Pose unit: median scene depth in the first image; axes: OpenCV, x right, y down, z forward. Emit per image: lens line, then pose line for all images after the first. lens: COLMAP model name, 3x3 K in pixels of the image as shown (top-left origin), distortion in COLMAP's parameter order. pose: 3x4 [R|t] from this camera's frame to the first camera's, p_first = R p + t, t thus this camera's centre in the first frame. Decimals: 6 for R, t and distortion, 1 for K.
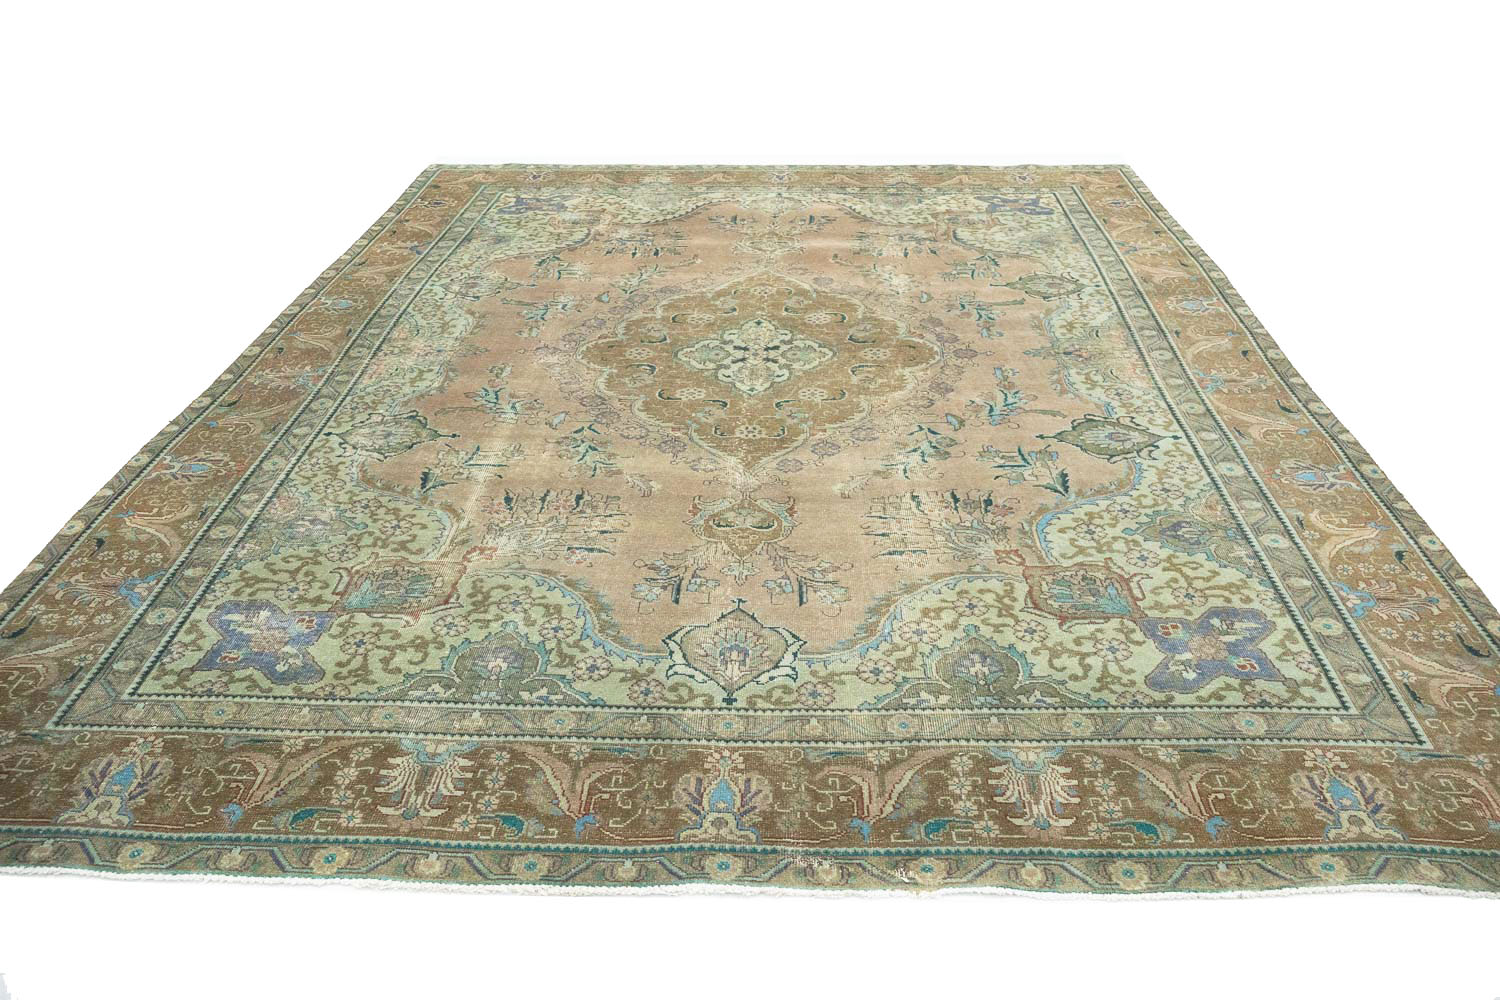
lens RADIAL K [[1239.3, 0, 740.2], [0, 1239.3, 500.0], [0, 0, 1]] dist [-0.001962, -0.000031]
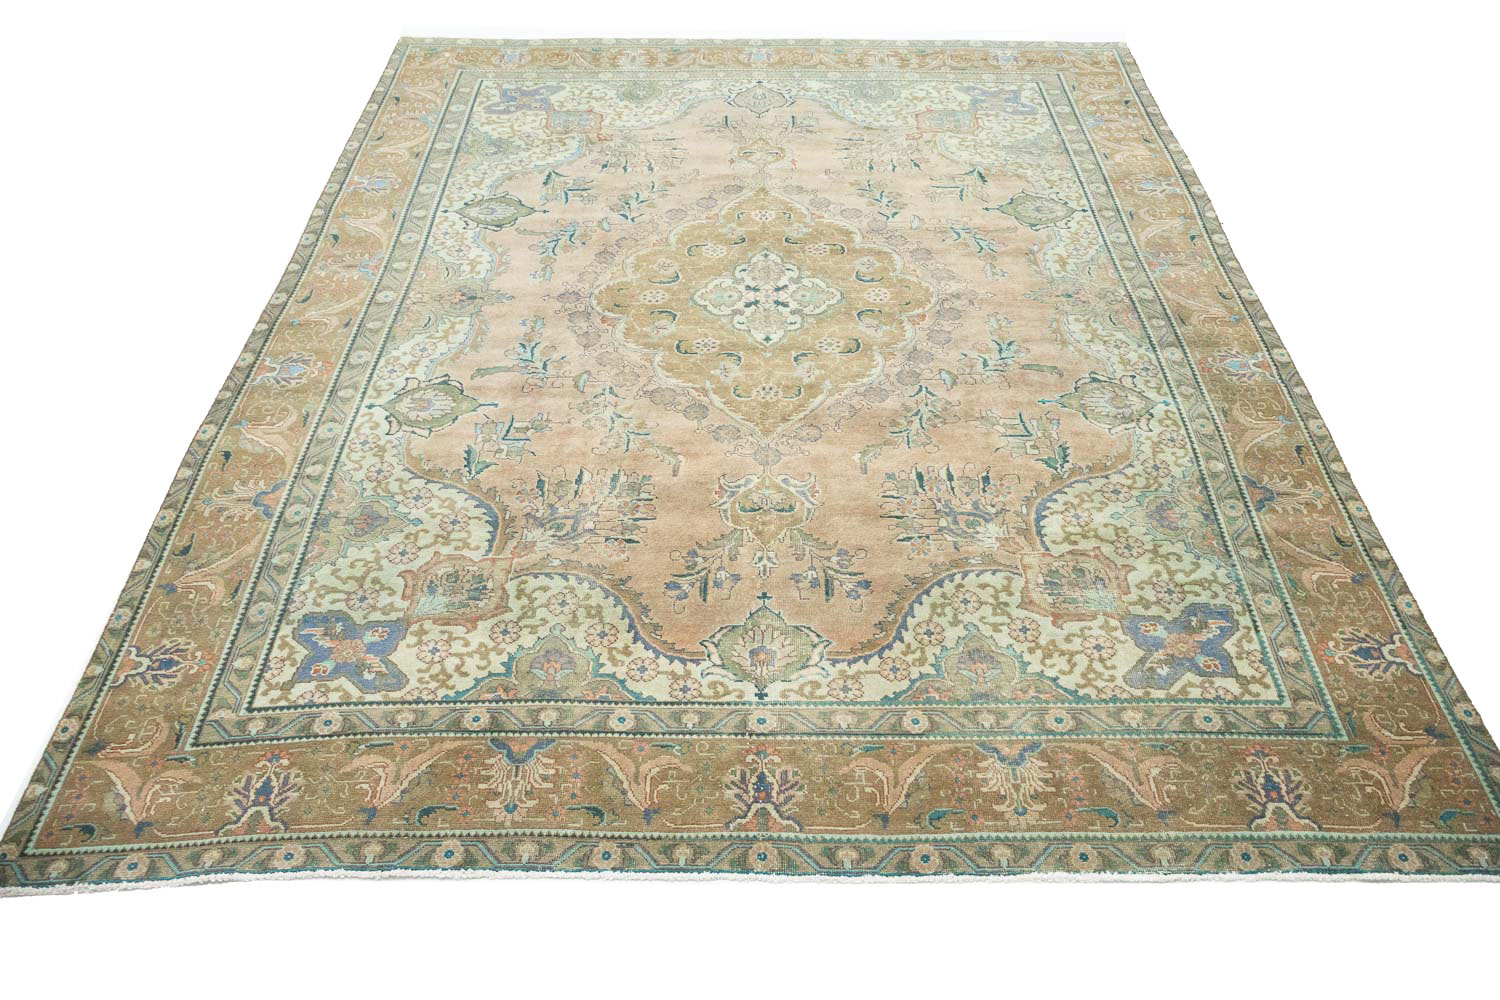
lens RADIAL K [[1248.1, 0, 737.0], [0, 1248.1, 493.8], [0, 0, 1]] dist [0.001038, 0.002425]
pose [[-0.998966, 0.035278, -0.028683, 0.074614], [-0.016836, 0.299010, 0.954101, -1.083716], [0.042235, 0.953598, -0.298107, 1.477965]]
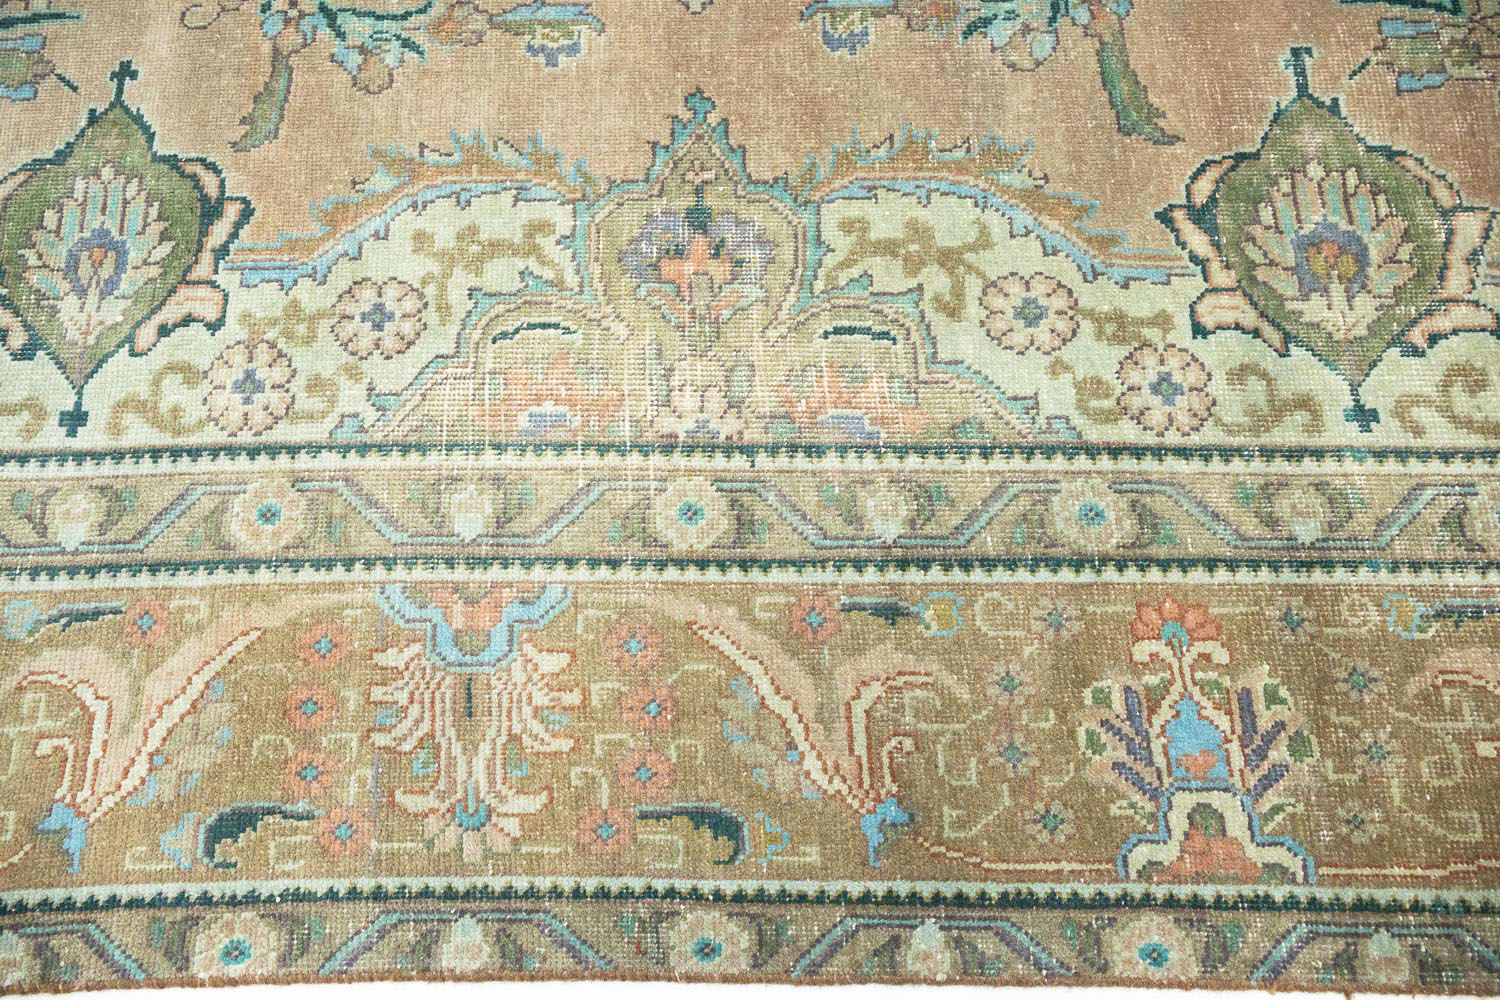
lens RADIAL K [[1248.1, 0, 737.0], [0, 1248.1, 493.8], [0, 0, 1]] dist [0.001038, 0.002425]
pose [[0.055951, 0.959401, -0.276439, 0.409754], [-0.485459, 0.268082, 0.832143, -0.354527], [0.872467, 0.087641, 0.480749, 0.863049]]
